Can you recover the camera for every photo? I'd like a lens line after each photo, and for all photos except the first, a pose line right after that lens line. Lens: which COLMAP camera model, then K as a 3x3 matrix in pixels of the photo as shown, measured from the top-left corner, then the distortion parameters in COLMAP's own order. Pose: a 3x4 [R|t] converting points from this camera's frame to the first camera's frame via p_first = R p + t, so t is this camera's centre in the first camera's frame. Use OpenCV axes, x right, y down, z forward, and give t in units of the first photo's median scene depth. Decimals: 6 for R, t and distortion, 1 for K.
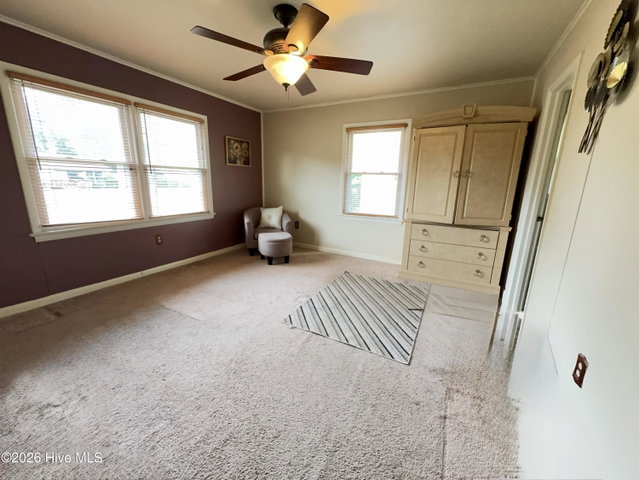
lens RADIAL K [[257.2, 0, 319.6], [0, 257.2, 239.6], [0, 0, 1]] dist [-0.006352, 0.000858]
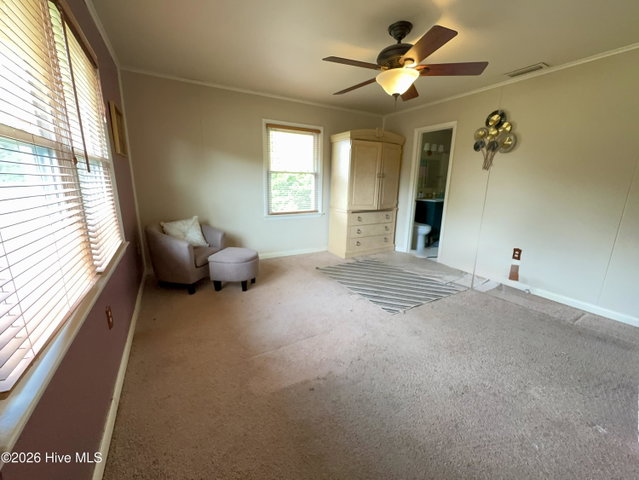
lens RADIAL K [[257.2, 0, 321.7], [0, 257.2, 238.7], [0, 0, 1]] dist [-0.006352, 0.000858]
pose [[0.523814, -0.201997, 0.827537, -0.709855], [0.186553, 0.975097, 0.119931, -0.109048], [-0.831154, 0.091558, 0.548452, 0.392113]]
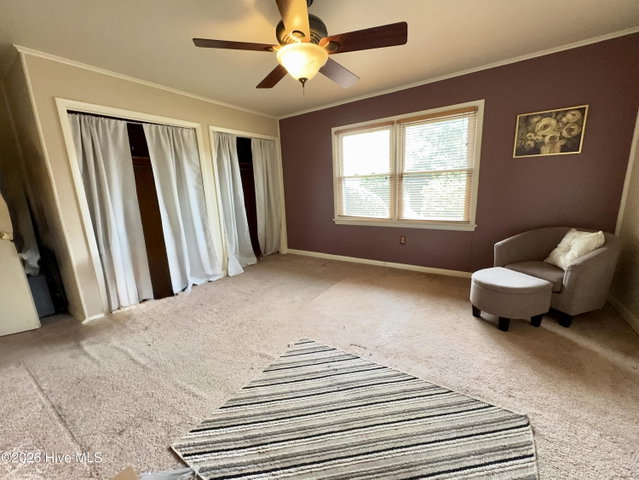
lens RADIAL K [[257.2, 0, 318.2], [0, 257.2, 238.8], [0, 0, 1]] dist [-0.006352, 0.000858]
pose [[-0.103154, 0.179839, -0.978272, 0.444251], [-0.179491, 0.964008, 0.196143, -0.143223], [0.978336, 0.195825, -0.067162, 0.661666]]
